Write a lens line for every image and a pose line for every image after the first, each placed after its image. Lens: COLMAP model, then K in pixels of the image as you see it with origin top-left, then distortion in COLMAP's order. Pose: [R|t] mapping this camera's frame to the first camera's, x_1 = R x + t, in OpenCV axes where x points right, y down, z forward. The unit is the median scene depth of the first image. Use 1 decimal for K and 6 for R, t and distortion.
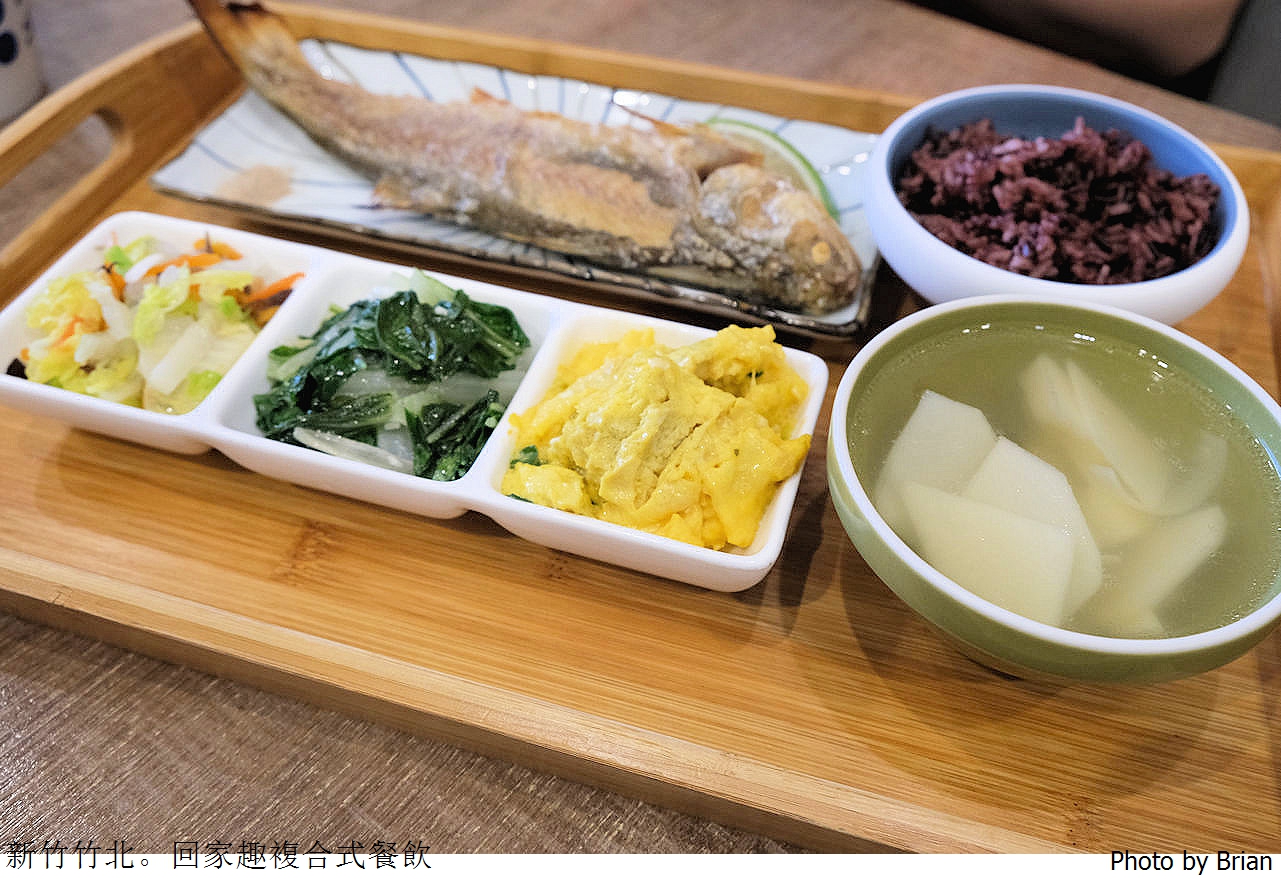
lens RADIAL K [[1102.9, 0, 640.5], [0, 1102.9, 439.5], [0, 0, 1]] dist [-0.003593, -0.004100]
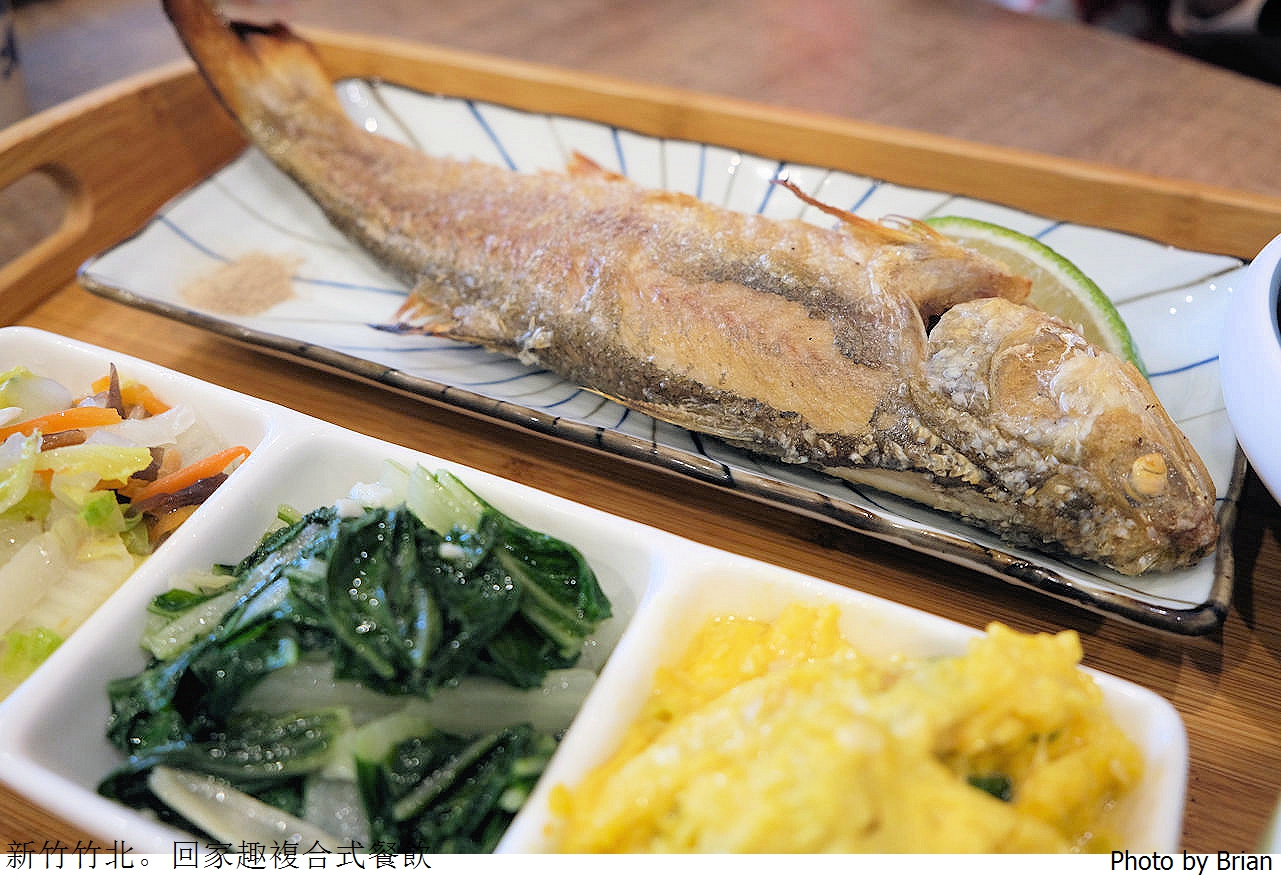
lens RADIAL K [[1122.5, 0, 640.5], [0, 1122.5, 439.5], [0, 0, 1]] dist [-0.027568, 0.006409]
pose [[0.991316, 0.065040, -0.114288, -0.024377], [-0.071859, 0.995808, -0.056585, -0.131256], [0.110128, 0.064307, 0.991835, 0.405635]]
